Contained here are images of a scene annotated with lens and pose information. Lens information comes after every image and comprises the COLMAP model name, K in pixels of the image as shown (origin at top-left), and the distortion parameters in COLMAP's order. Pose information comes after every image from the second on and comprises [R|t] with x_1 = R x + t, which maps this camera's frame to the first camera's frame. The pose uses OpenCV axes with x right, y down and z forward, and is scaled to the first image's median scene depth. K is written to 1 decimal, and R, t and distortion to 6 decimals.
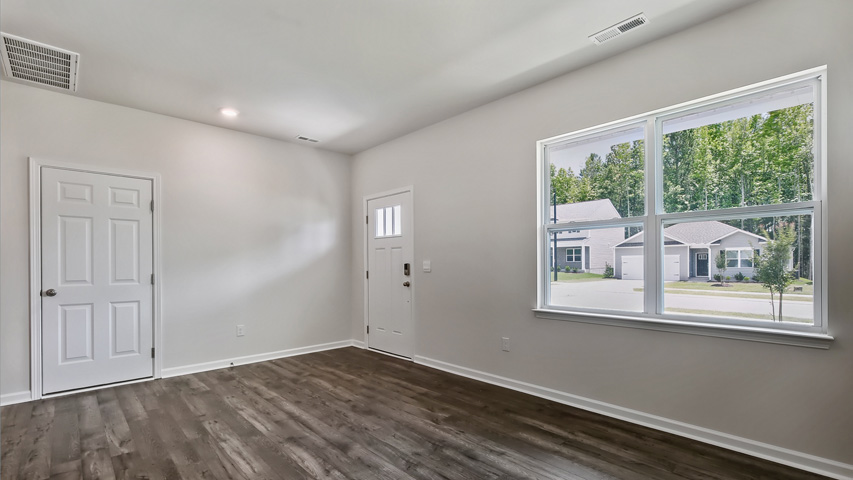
lens RADIAL K [[394.2, 0, 426.5], [0, 394.2, 264.5], [0, 0, 1]] dist [-0.003191, -0.001396]
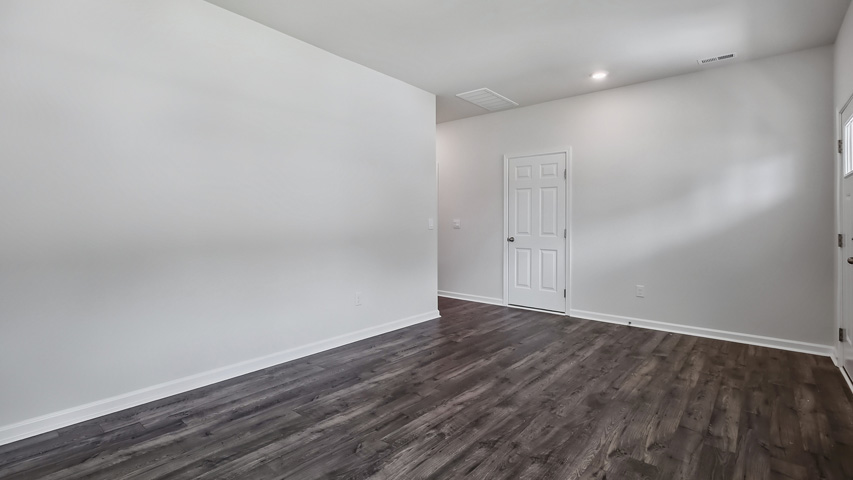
lens RADIAL K [[394.2, 0, 422.4], [0, 394.2, 218.7], [0, 0, 1]] dist [-0.003191, -0.001396]
pose [[0.107886, -0.001162, -0.994163, 0.573745], [-0.006521, 0.999977, -0.001876, -0.004482], [0.994142, 0.006685, 0.107876, 0.504658]]
